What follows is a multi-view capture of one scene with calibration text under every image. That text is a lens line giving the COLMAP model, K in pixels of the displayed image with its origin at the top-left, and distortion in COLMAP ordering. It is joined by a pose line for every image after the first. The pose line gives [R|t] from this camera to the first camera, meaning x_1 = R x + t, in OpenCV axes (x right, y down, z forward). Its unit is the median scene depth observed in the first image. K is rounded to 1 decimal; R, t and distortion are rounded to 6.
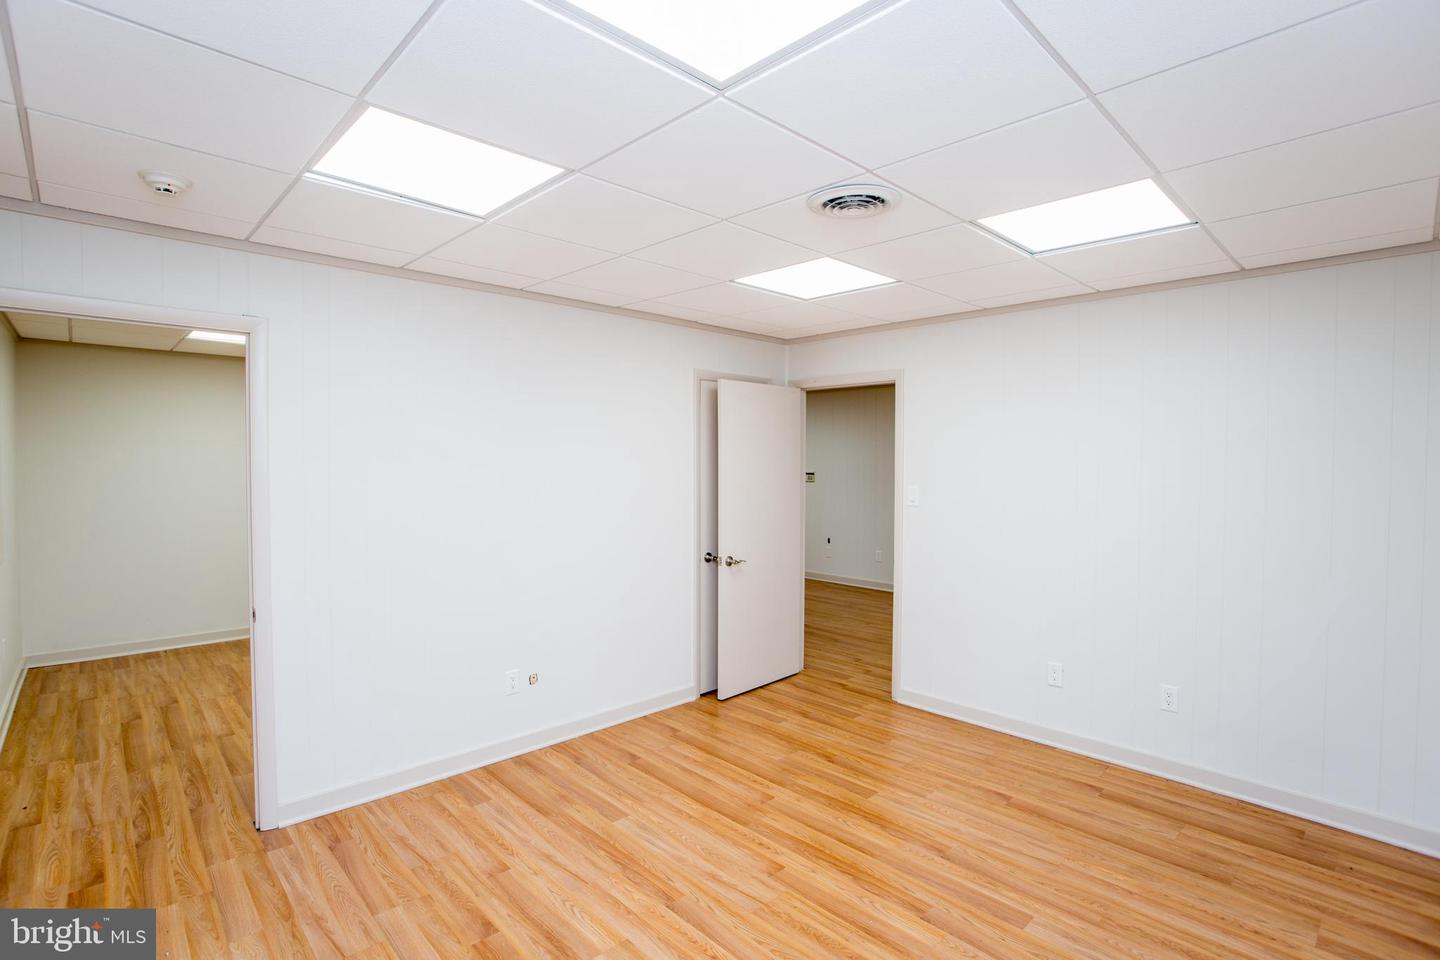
lens RADIAL K [[695.6, 0, 717.1], [0, 695.6, 471.5], [0, 0, 1]] dist [-0.073336, 0.026358]
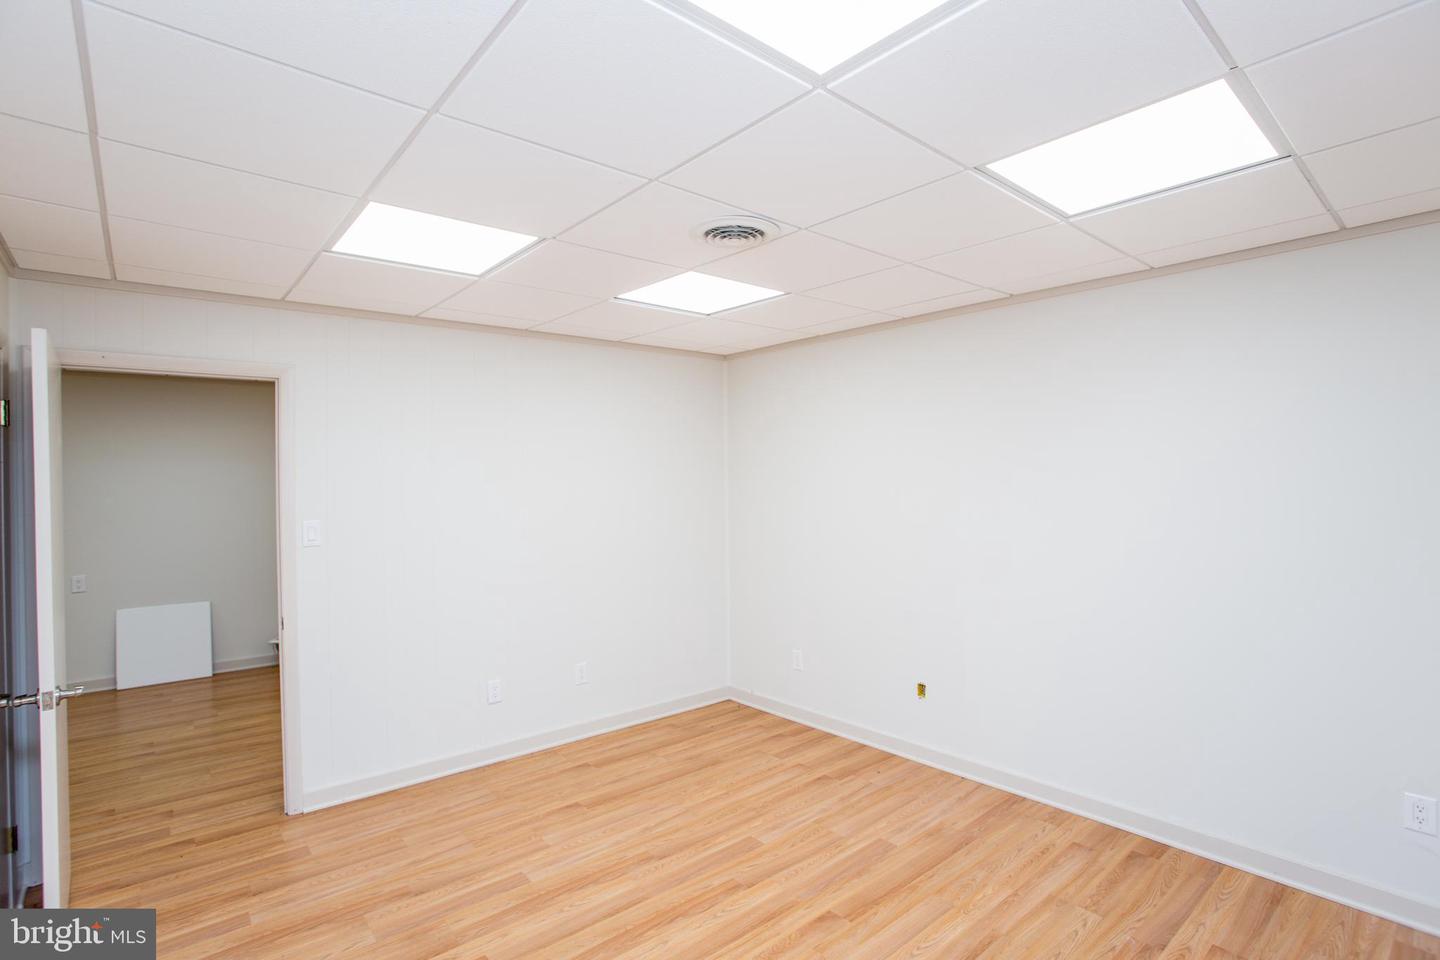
lens RADIAL K [[695.6, 0, 717.1], [0, 695.6, 471.5], [0, 0, 1]] dist [-0.073336, 0.026358]
pose [[0.054218, 0.006144, 0.998510, -0.617352], [0.033307, 0.999413, -0.007958, -0.013093], [-0.997973, 0.033689, 0.053981, 0.724145]]
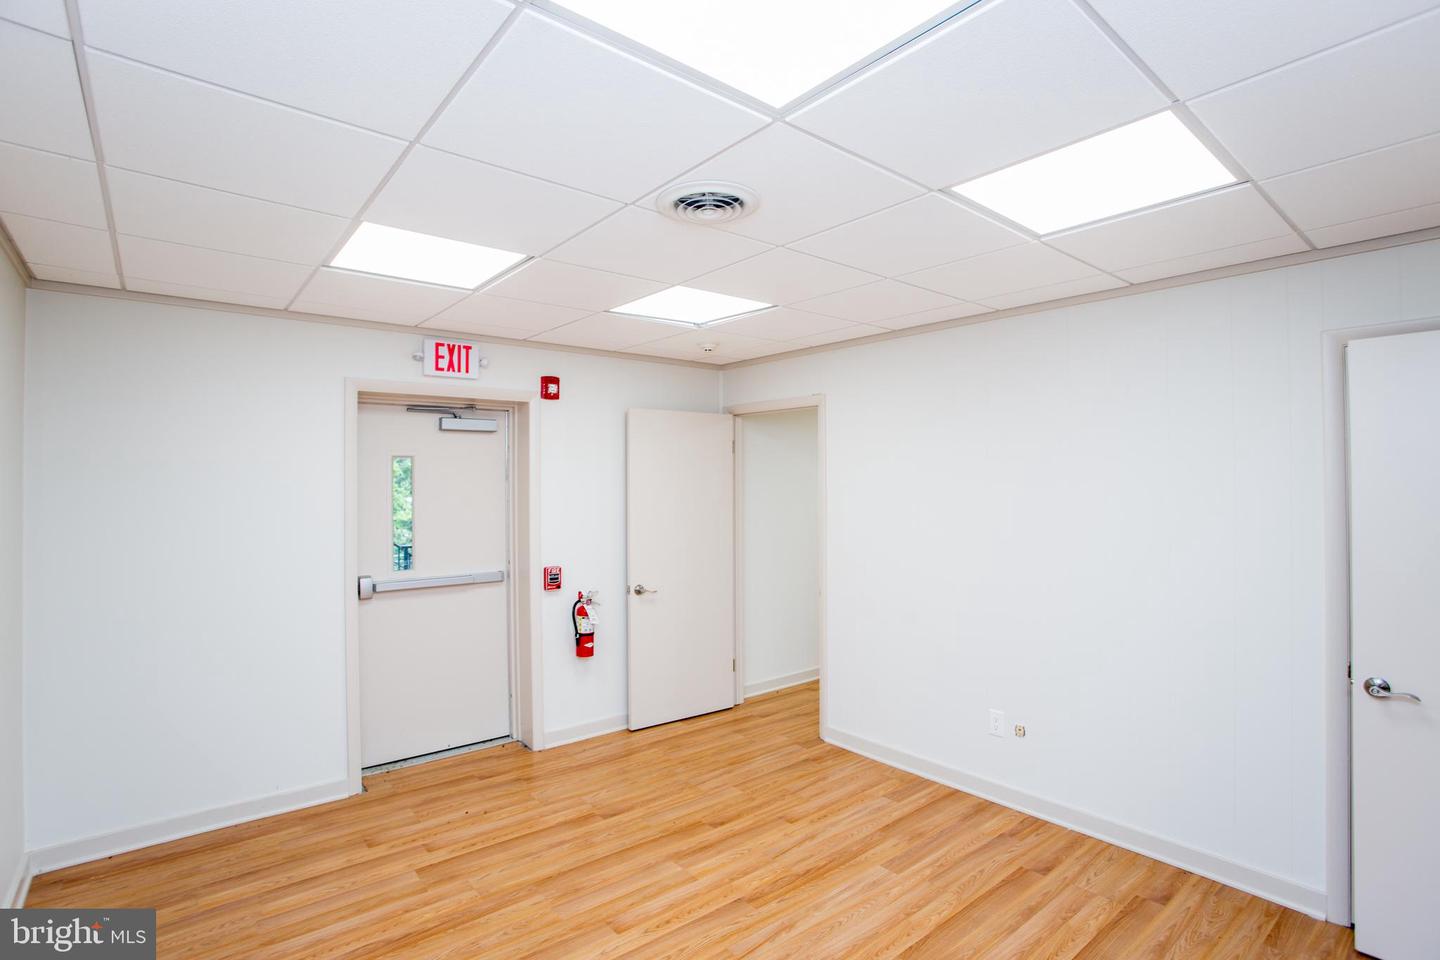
lens RADIAL K [[710.4, 0, 720.0], [0, 710.4, 480.0], [0, 0, 1]] dist [-0.069671, 0.029367]
pose [[0.072426, 0.006706, 0.997351, -0.650159], [0.020245, 0.999761, -0.008192, -0.012079], [-0.997168, 0.020785, 0.072273, 0.691177]]
